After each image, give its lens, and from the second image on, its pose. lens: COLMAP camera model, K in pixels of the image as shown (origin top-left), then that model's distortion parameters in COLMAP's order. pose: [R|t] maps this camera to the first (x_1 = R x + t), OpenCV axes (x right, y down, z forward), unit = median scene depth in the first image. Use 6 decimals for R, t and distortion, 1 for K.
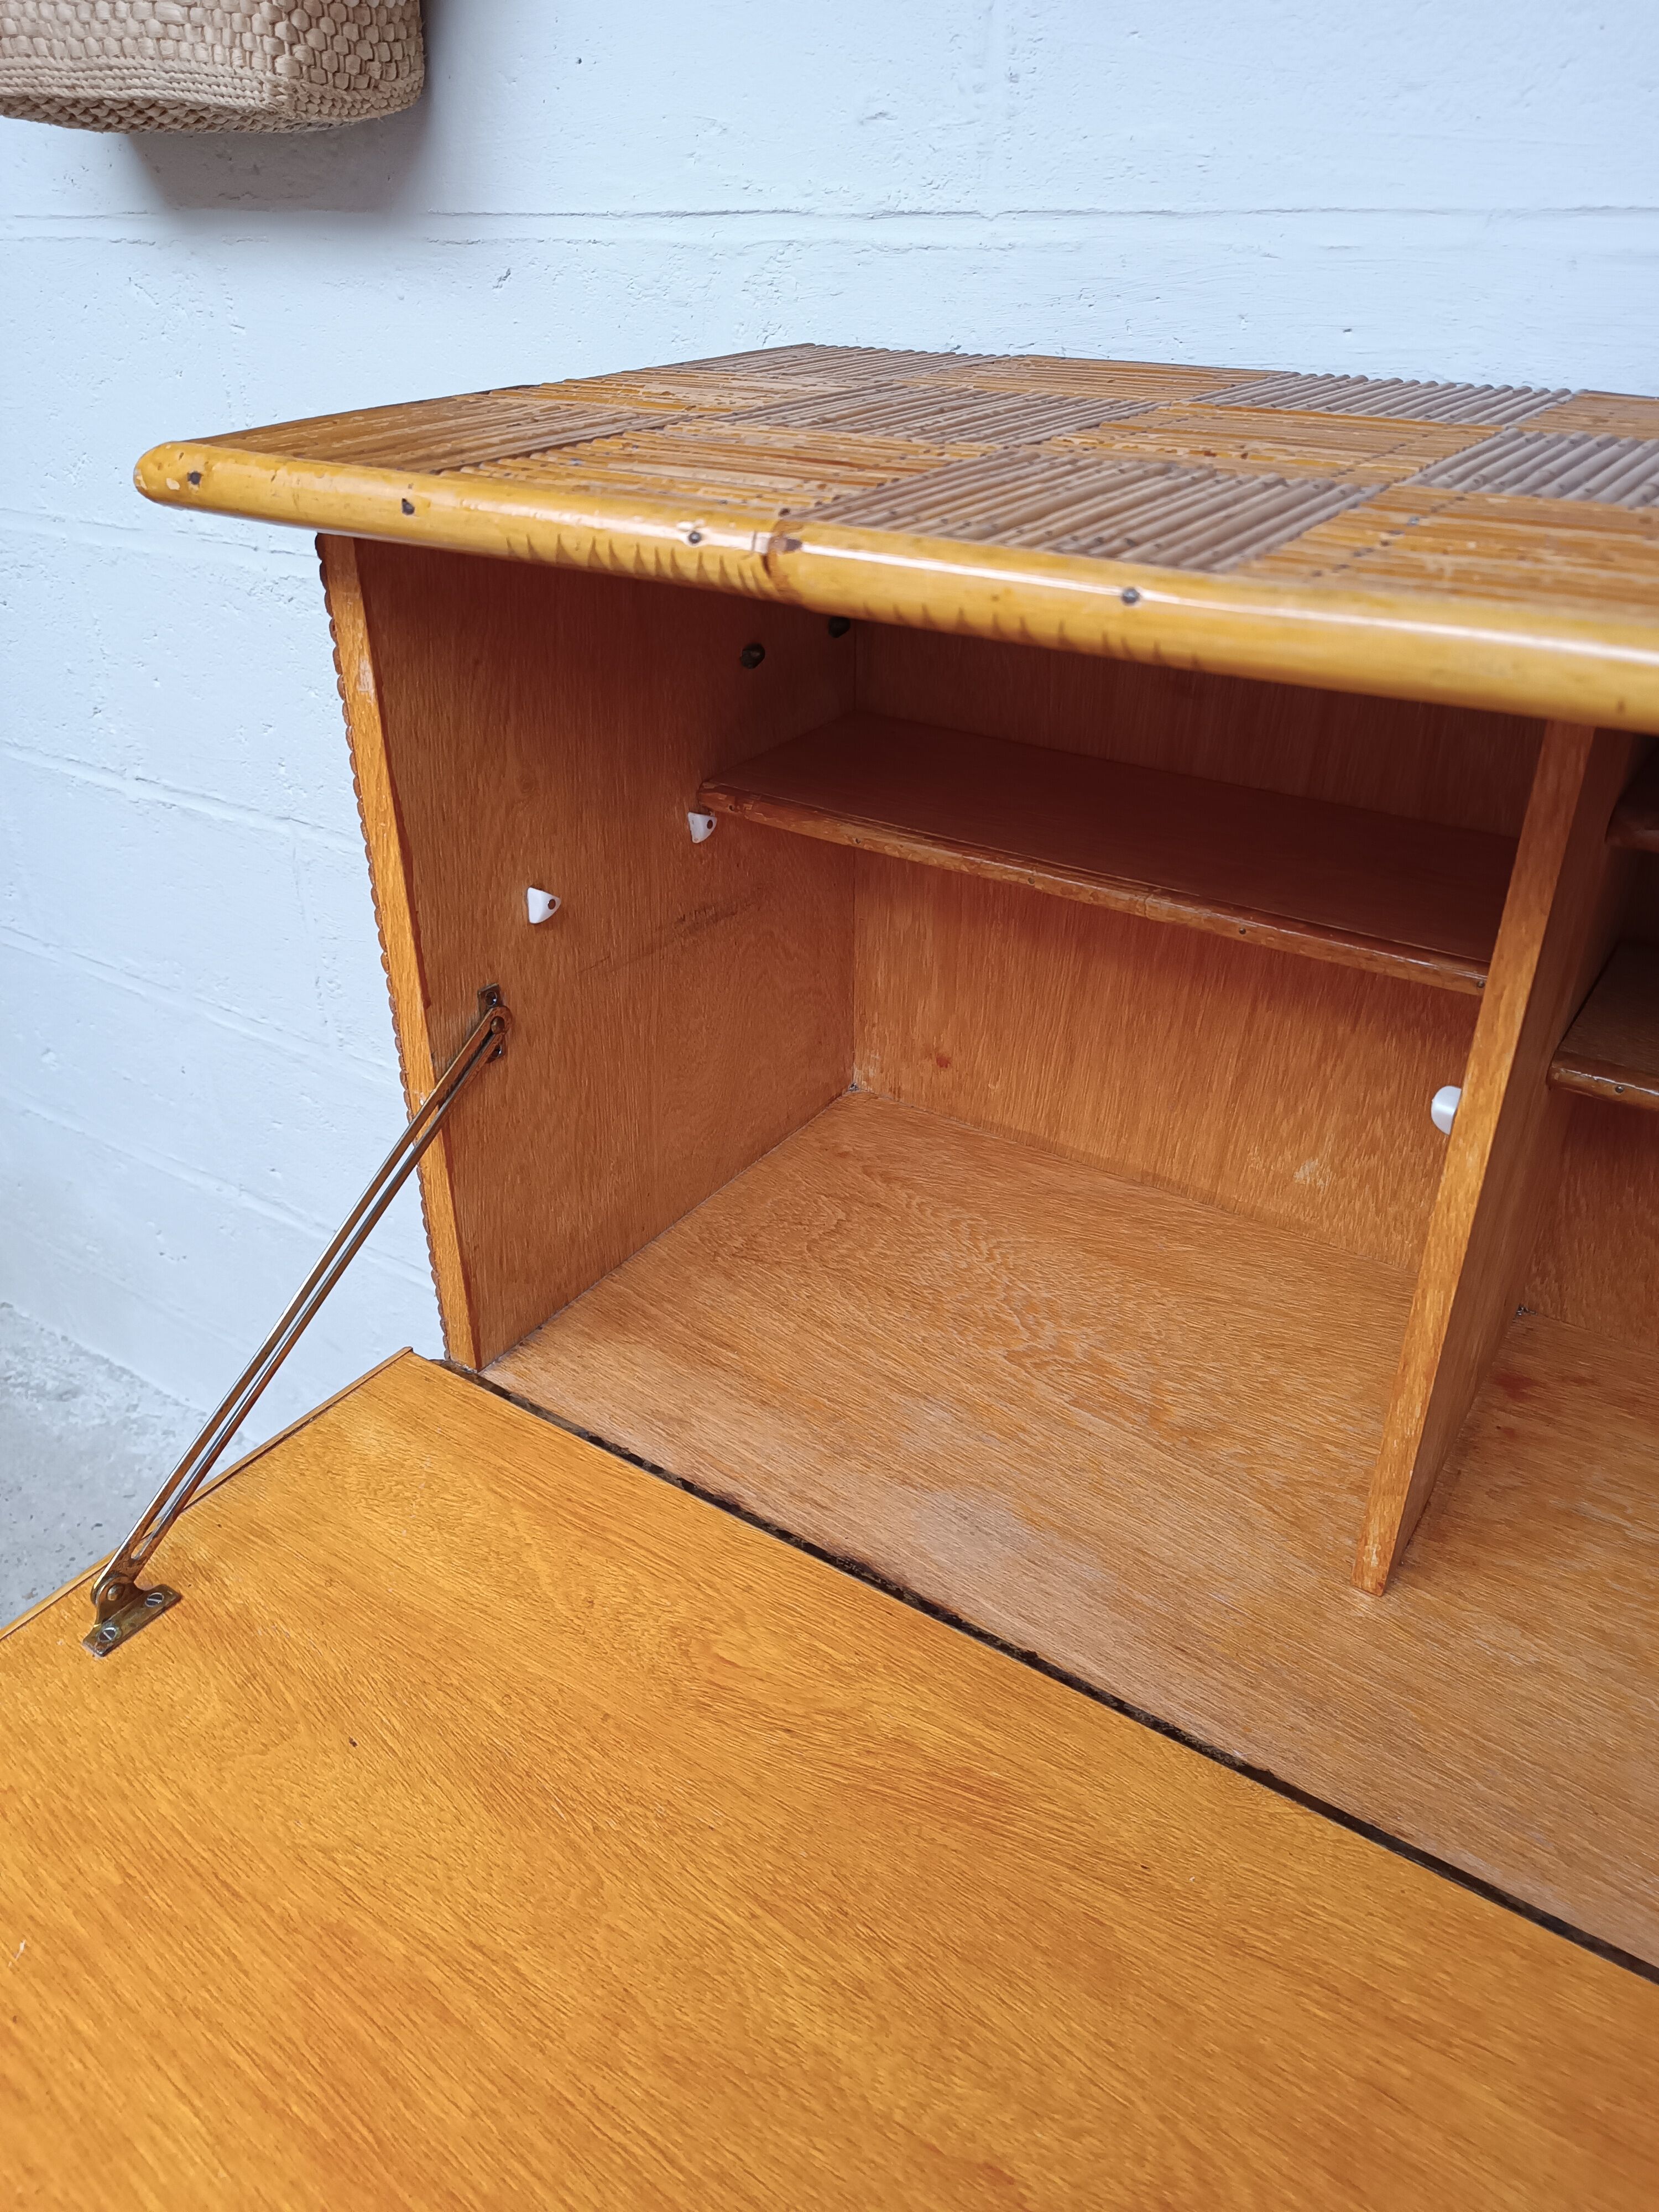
lens RADIAL K [[1597.2, 0, 820.3], [0, 1597.2, 1108.2], [0, 0, 1]] dist [0.022389, -0.024076]
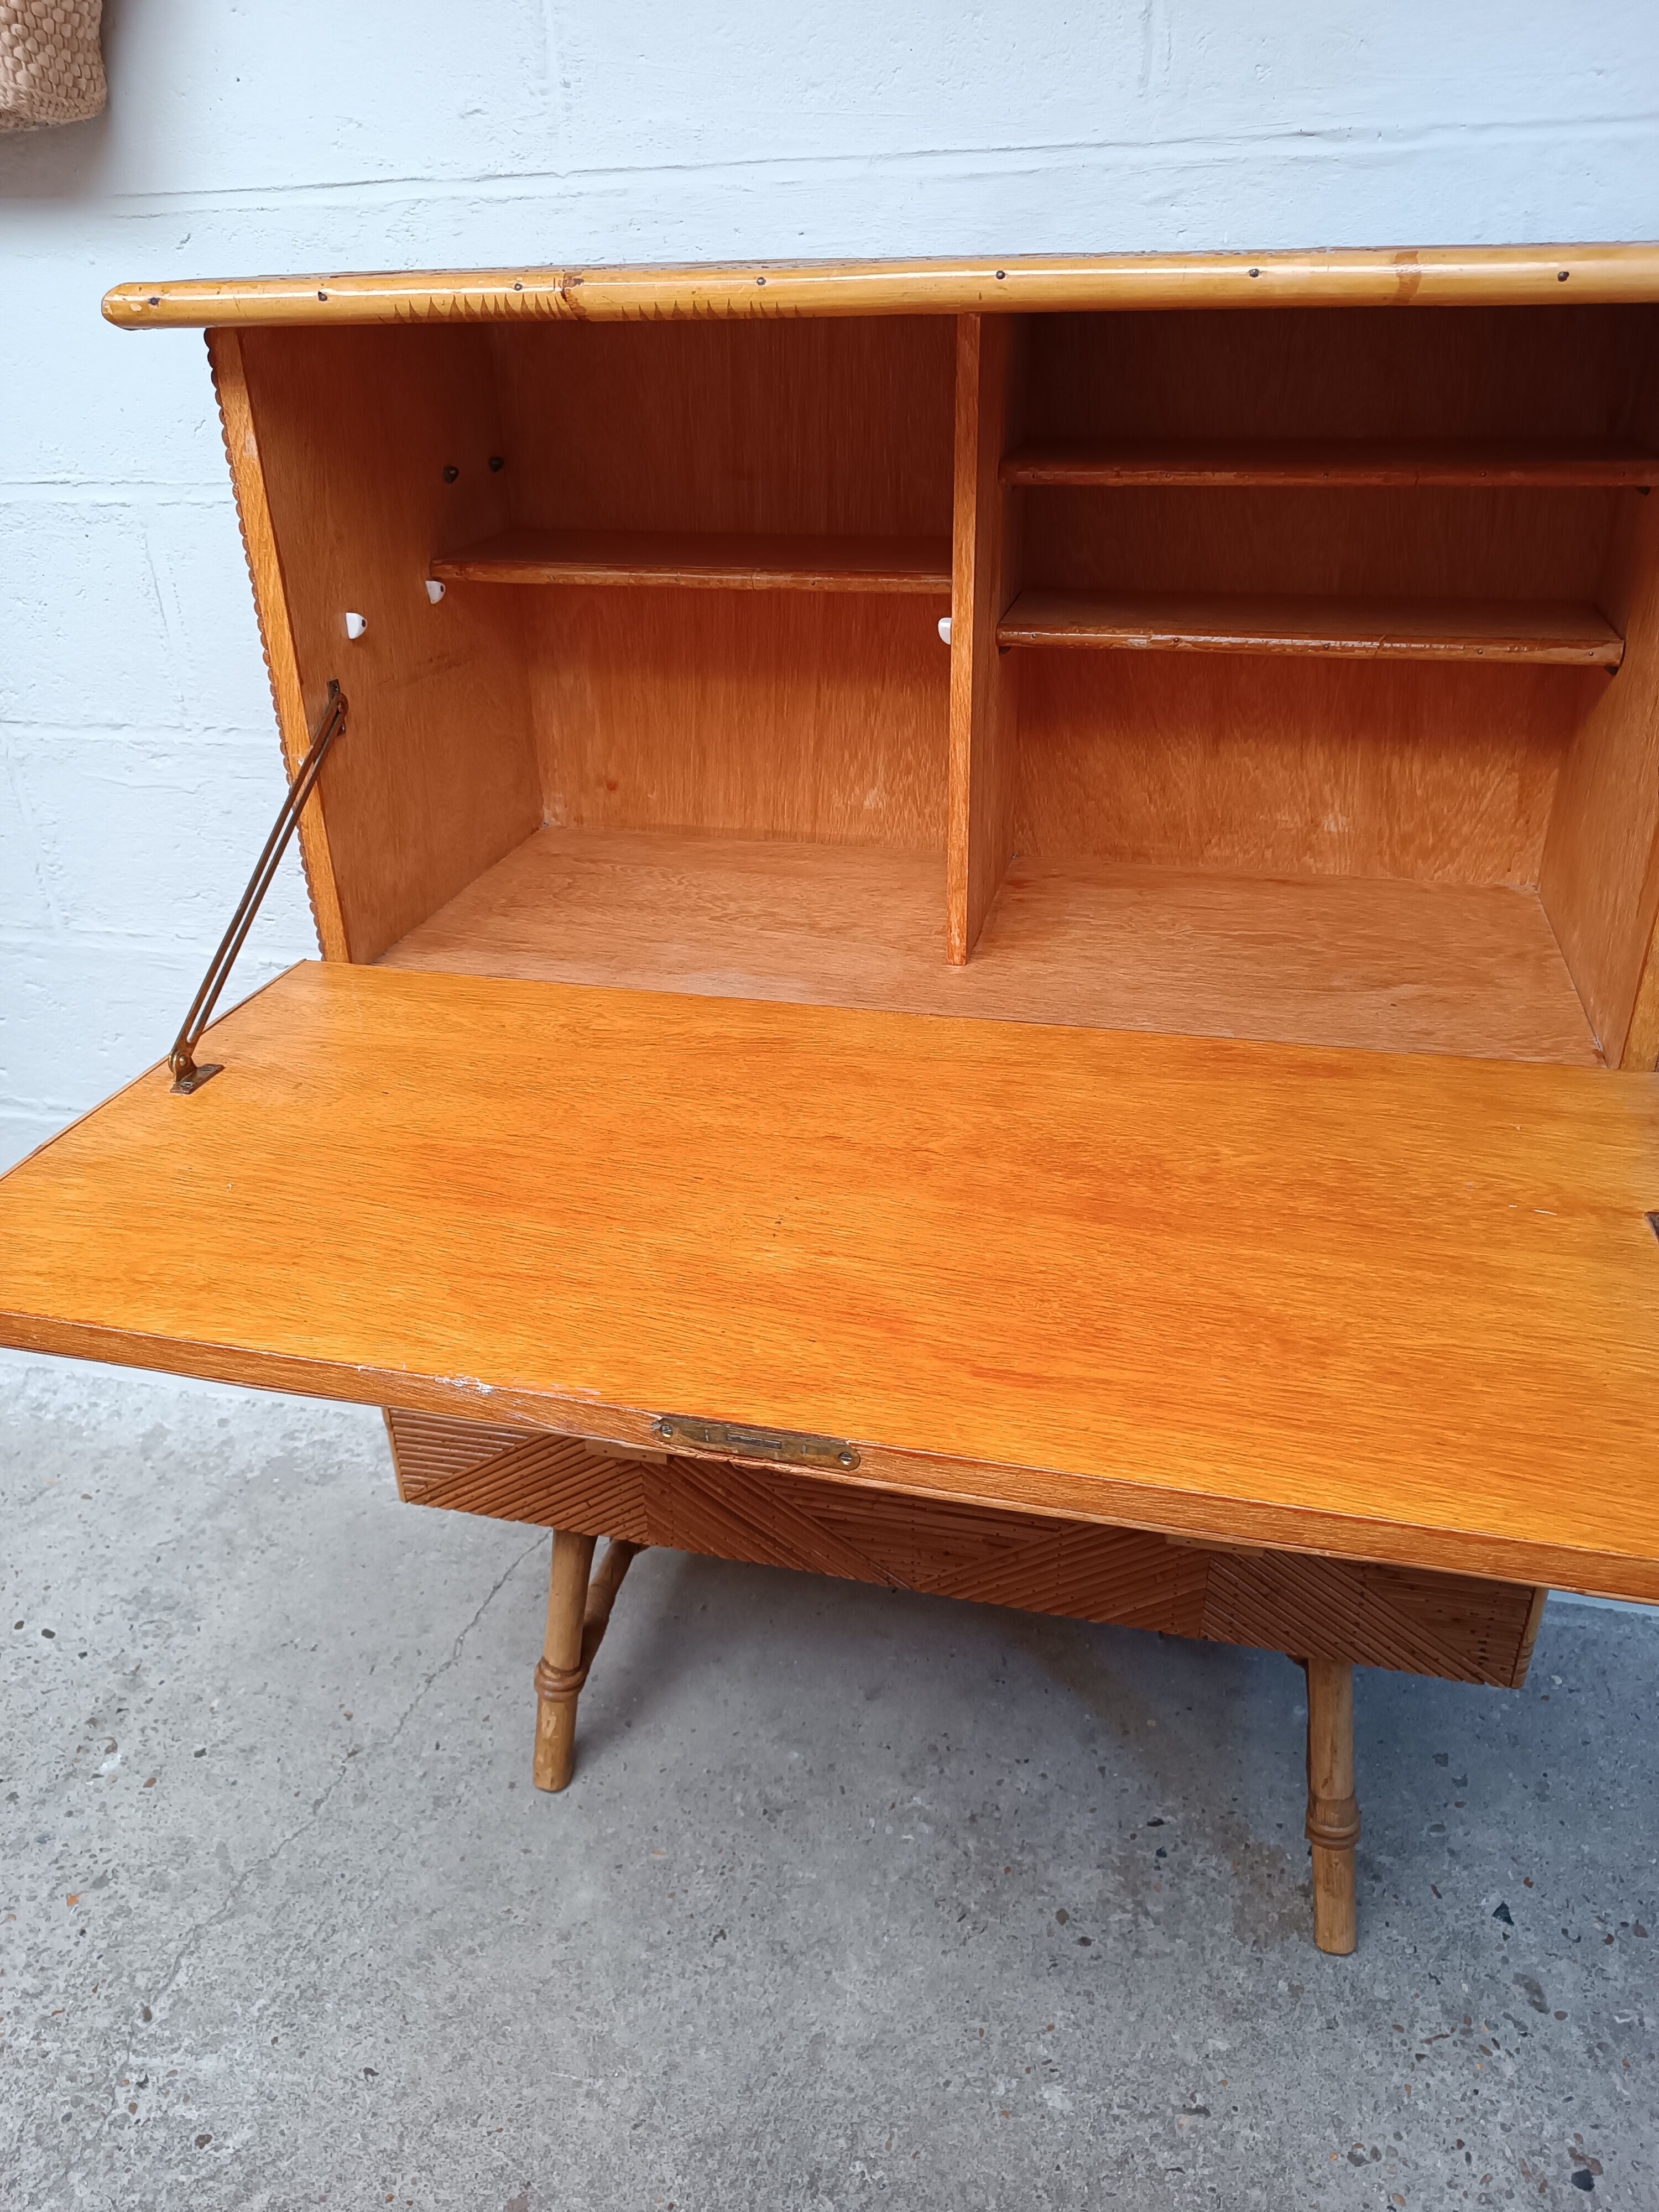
lens RADIAL K [[1597.2, 0, 826.2], [0, 1597.2, 1105.2], [0, 0, 1]] dist [0.022389, -0.024076]
pose [[0.939848, -0.176146, 0.292675, -0.282586], [0.190003, 0.981592, -0.019373, 0.424935], [-0.283876, 0.073817, 0.956016, -0.508700]]
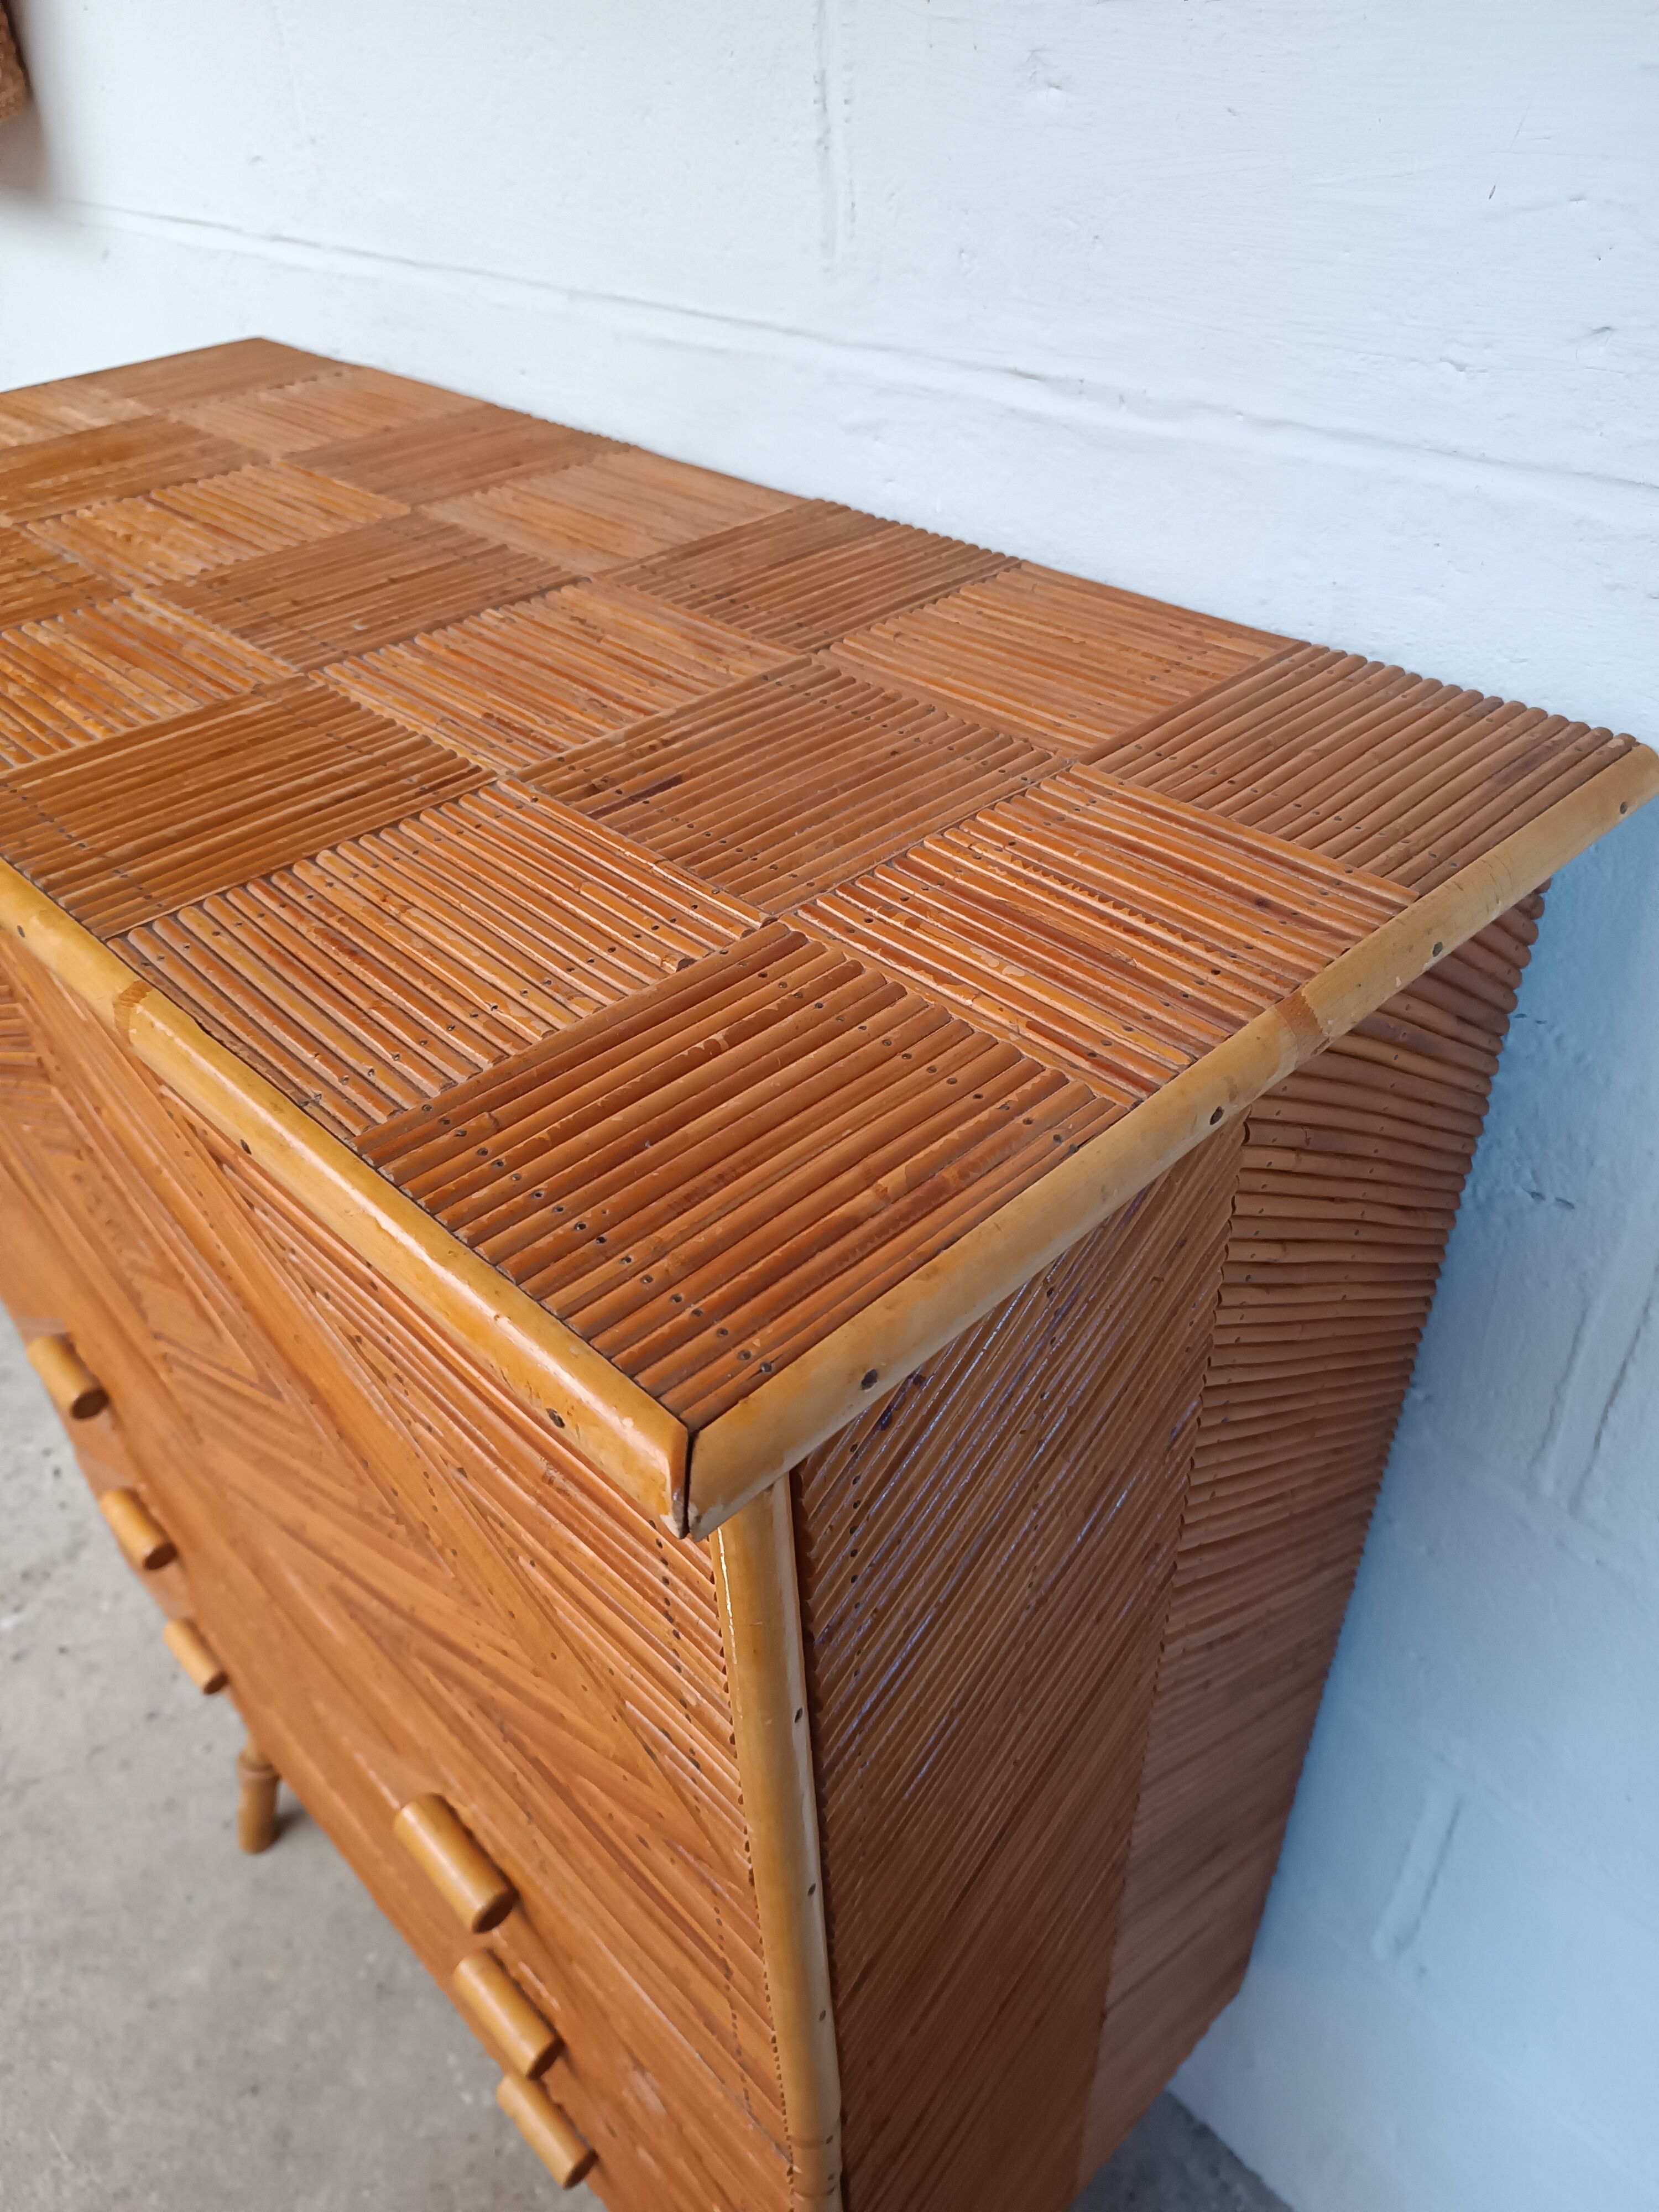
lens RADIAL K [[1597.2, 0, 832.6], [0, 1597.2, 1100.9], [0, 0, 1]] dist [0.022389, -0.024076]
pose [[0.978454, 0.101618, -0.179725, 0.823006], [-0.078153, 0.988010, 0.133150, -0.118160], [0.191100, -0.116236, 0.974664, -0.202226]]
